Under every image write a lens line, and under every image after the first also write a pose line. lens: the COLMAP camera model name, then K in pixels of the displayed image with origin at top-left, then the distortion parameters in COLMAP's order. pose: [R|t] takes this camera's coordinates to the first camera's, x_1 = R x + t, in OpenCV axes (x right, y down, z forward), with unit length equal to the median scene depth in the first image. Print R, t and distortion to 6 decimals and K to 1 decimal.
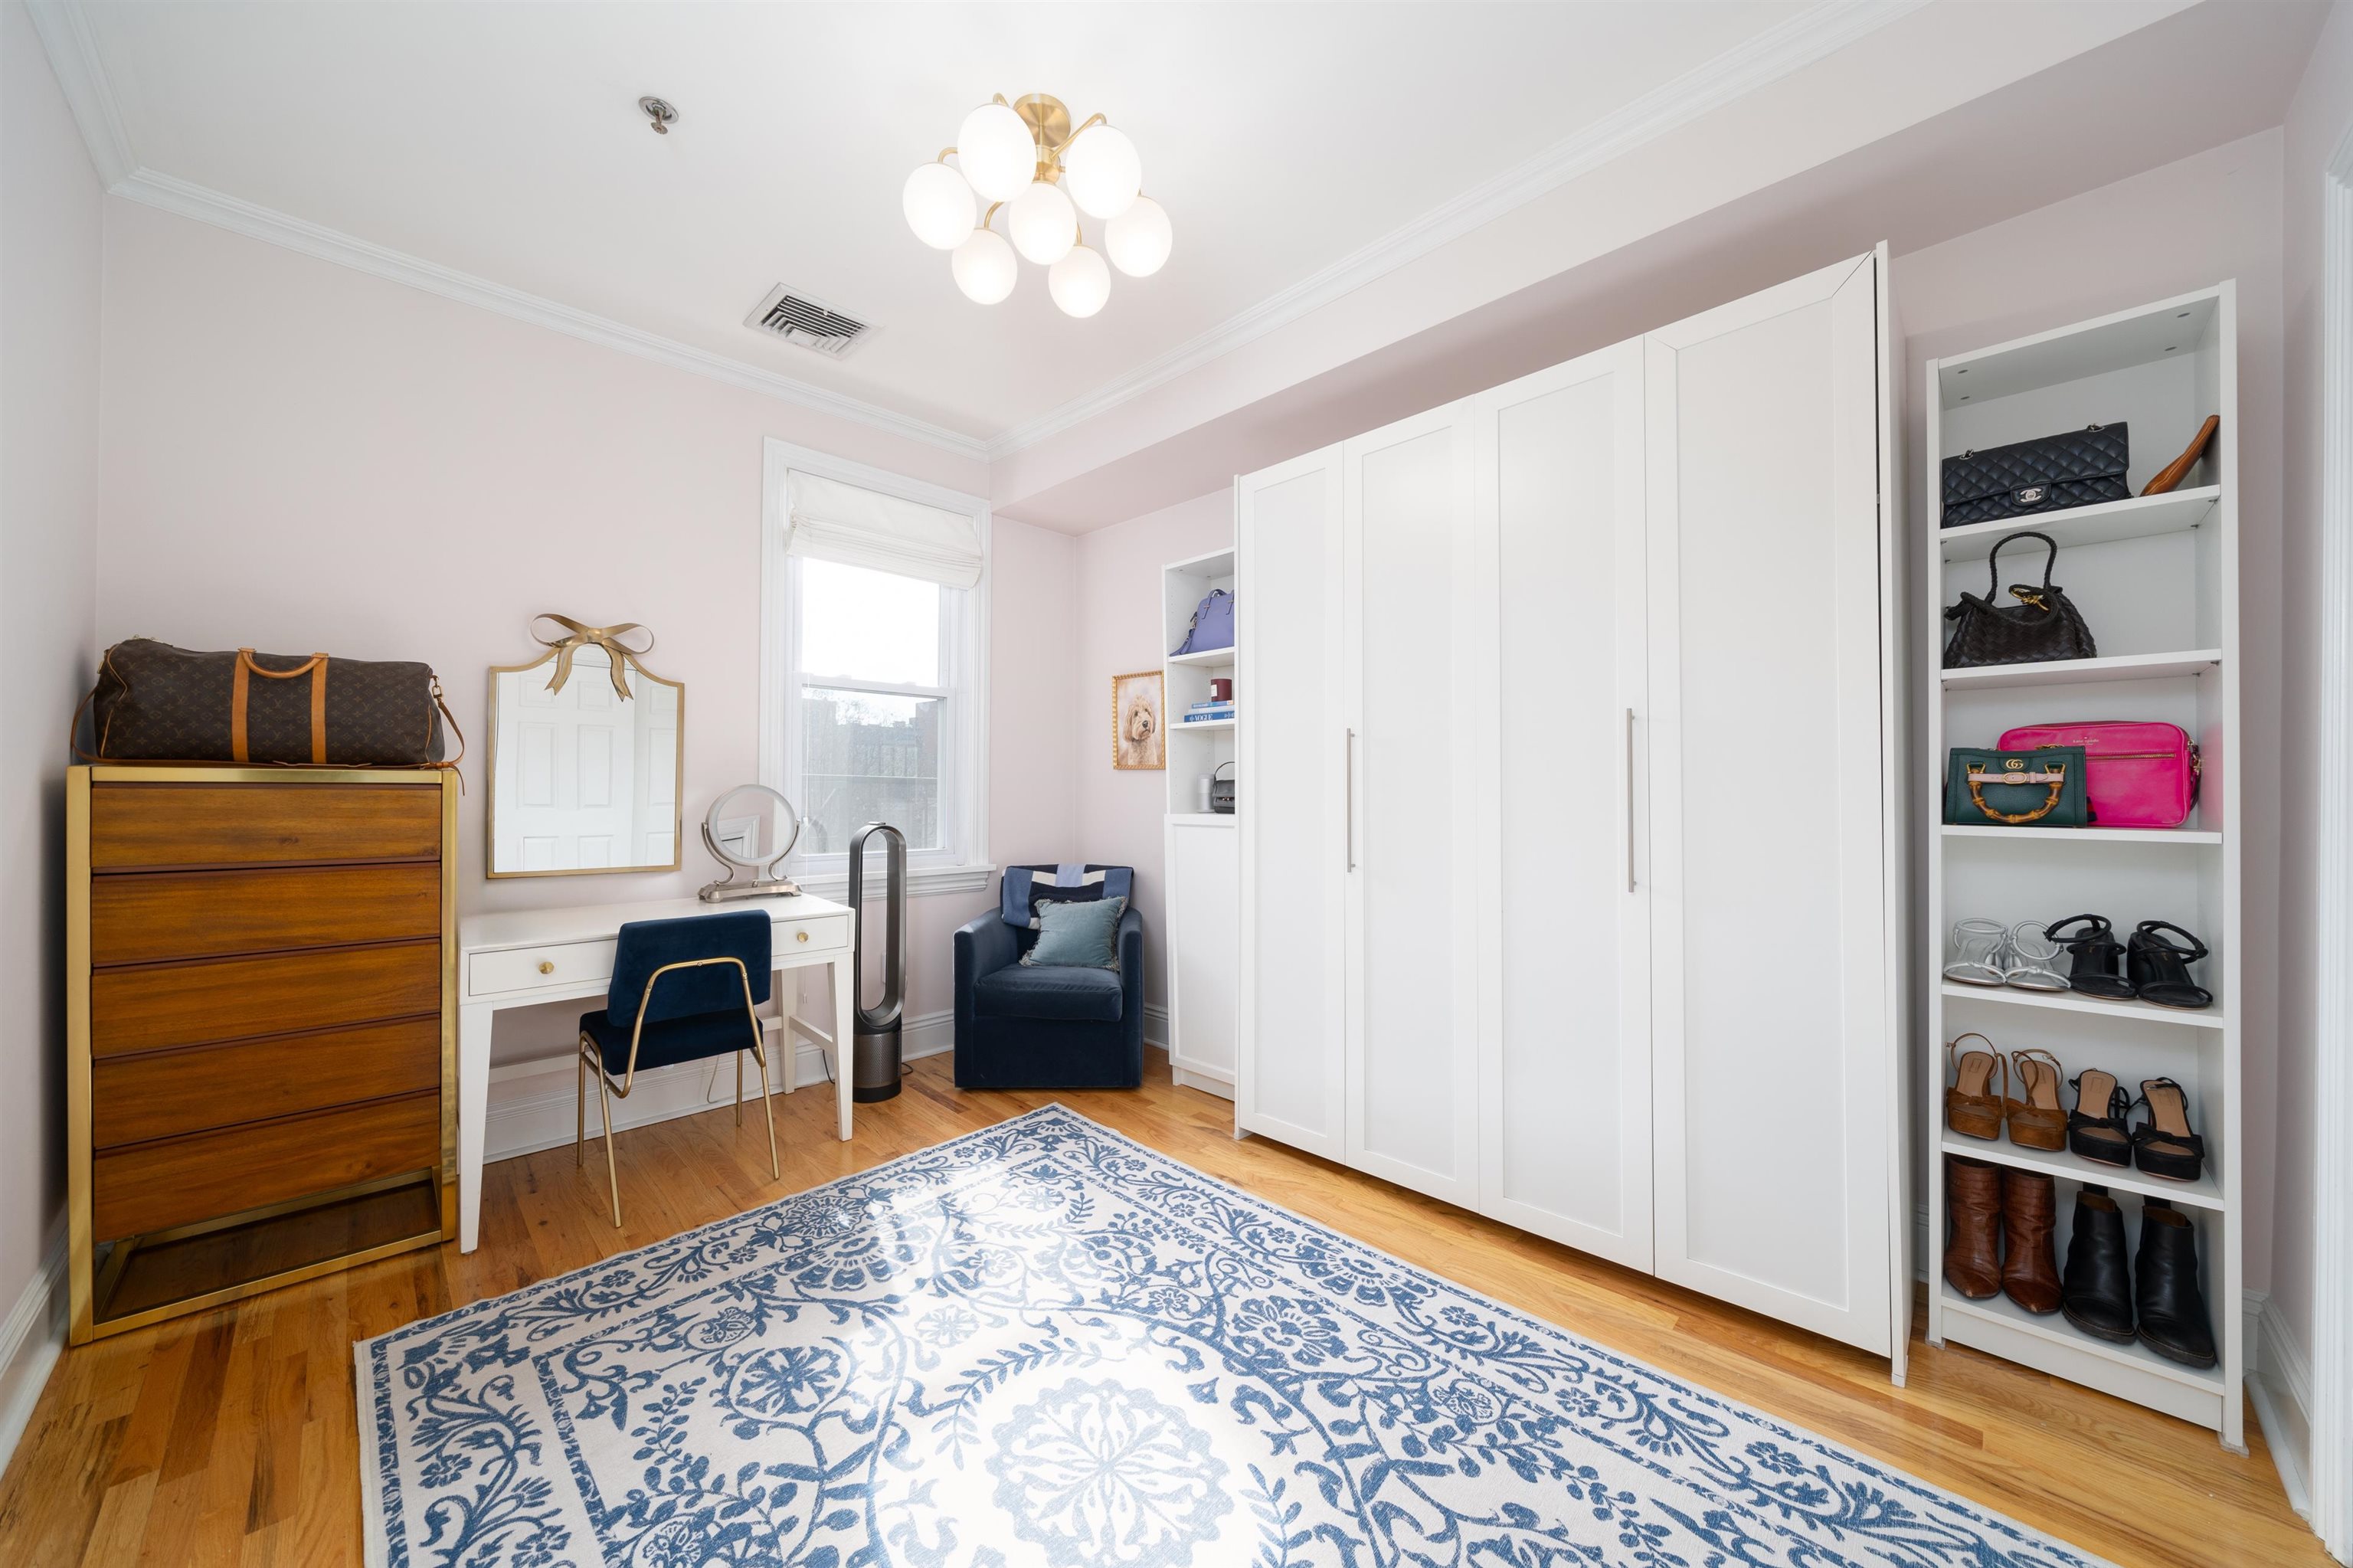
lens RADIAL K [[844.9, 0, 1169.3], [0, 844.9, 791.5], [0, 0, 1]] dist [-0.012317, -0.000040]
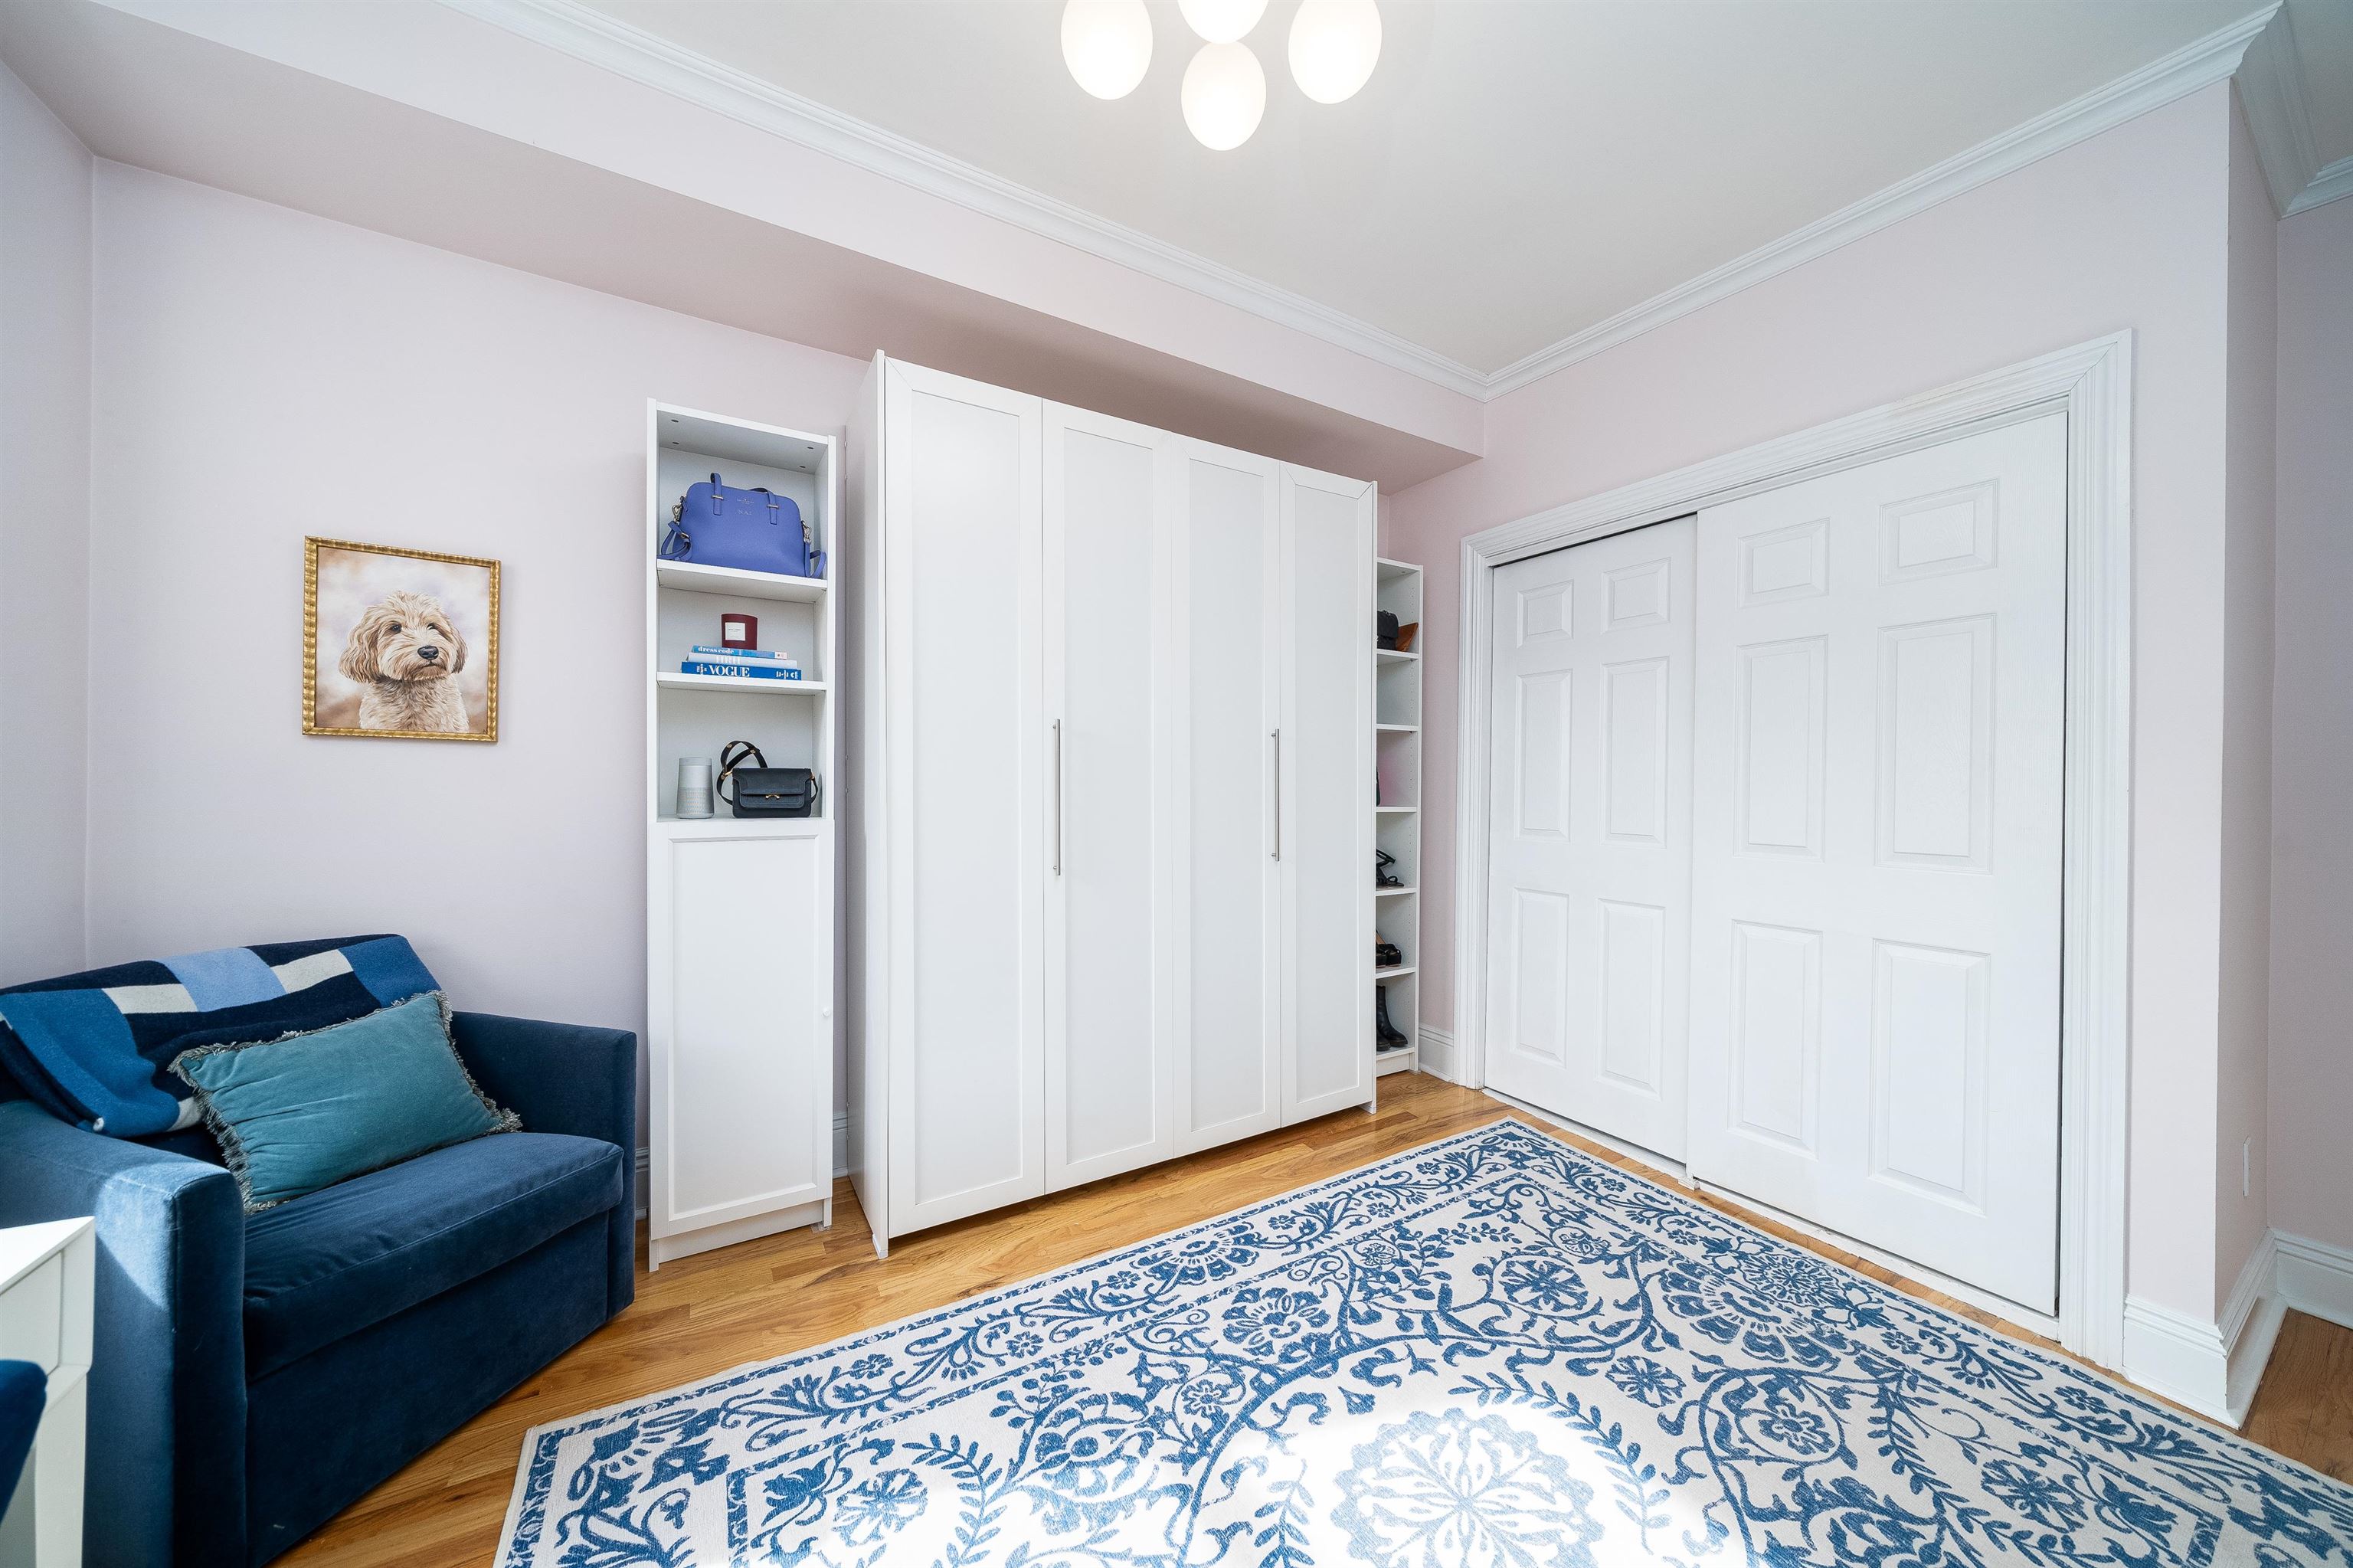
lens RADIAL K [[815.6, 0, 1176.5], [0, 815.6, 784.0], [0, 0, 1]] dist [-0.008757, -0.000006]
pose [[0.224684, -0.005838, 0.974414, -0.755844], [-0.010179, 0.999913, 0.008337, -0.014767], [-0.974378, -0.011792, 0.224605, 0.812516]]
